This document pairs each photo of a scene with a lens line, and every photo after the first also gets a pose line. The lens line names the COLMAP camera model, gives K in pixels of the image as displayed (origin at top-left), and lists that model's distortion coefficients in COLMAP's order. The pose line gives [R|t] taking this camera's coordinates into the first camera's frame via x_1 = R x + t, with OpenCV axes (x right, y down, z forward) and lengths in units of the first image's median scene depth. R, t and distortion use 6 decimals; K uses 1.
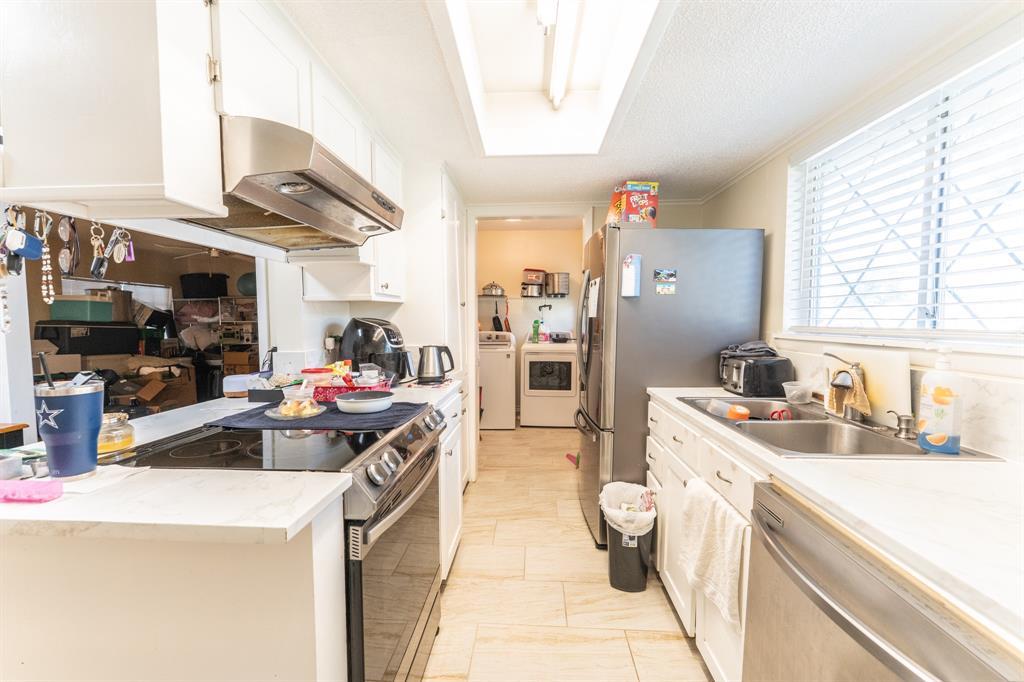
lens RADIAL K [[419.8, 0, 509.7], [0, 419.8, 344.7], [0, 0, 1]] dist [0.001657, 0.000486]
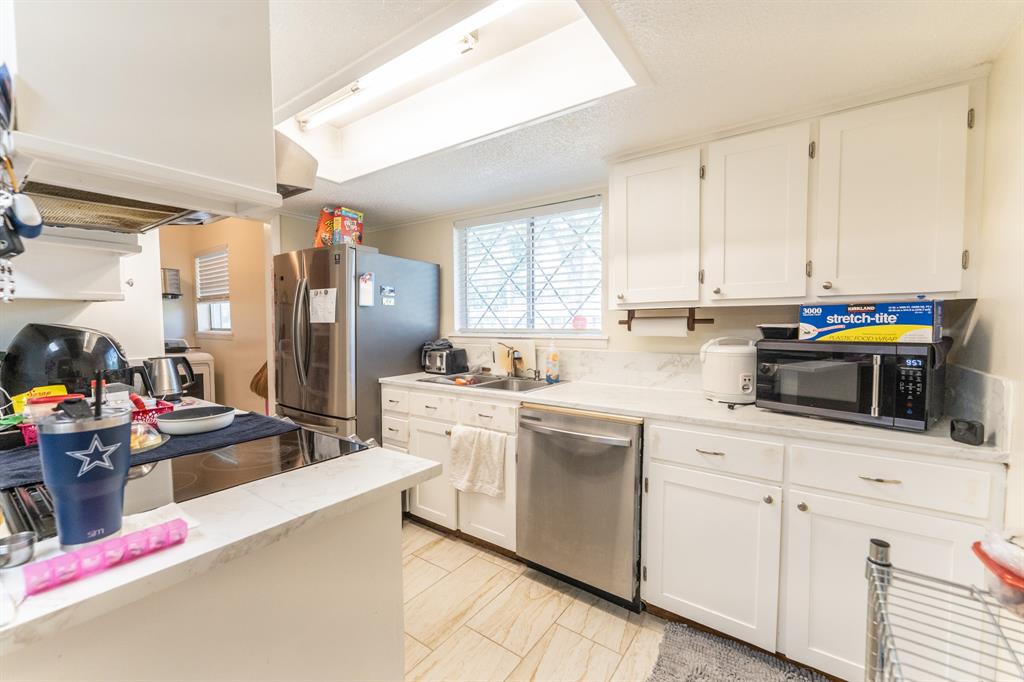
lens RADIAL K [[419.8, 0, 509.7], [0, 419.8, 344.7], [0, 0, 1]] dist [0.001657, 0.000486]
pose [[0.527432, -0.041489, 0.848584, -0.594095], [0.050826, 0.998559, 0.017231, -0.000996], [-0.848076, 0.034042, 0.528780, -0.006223]]
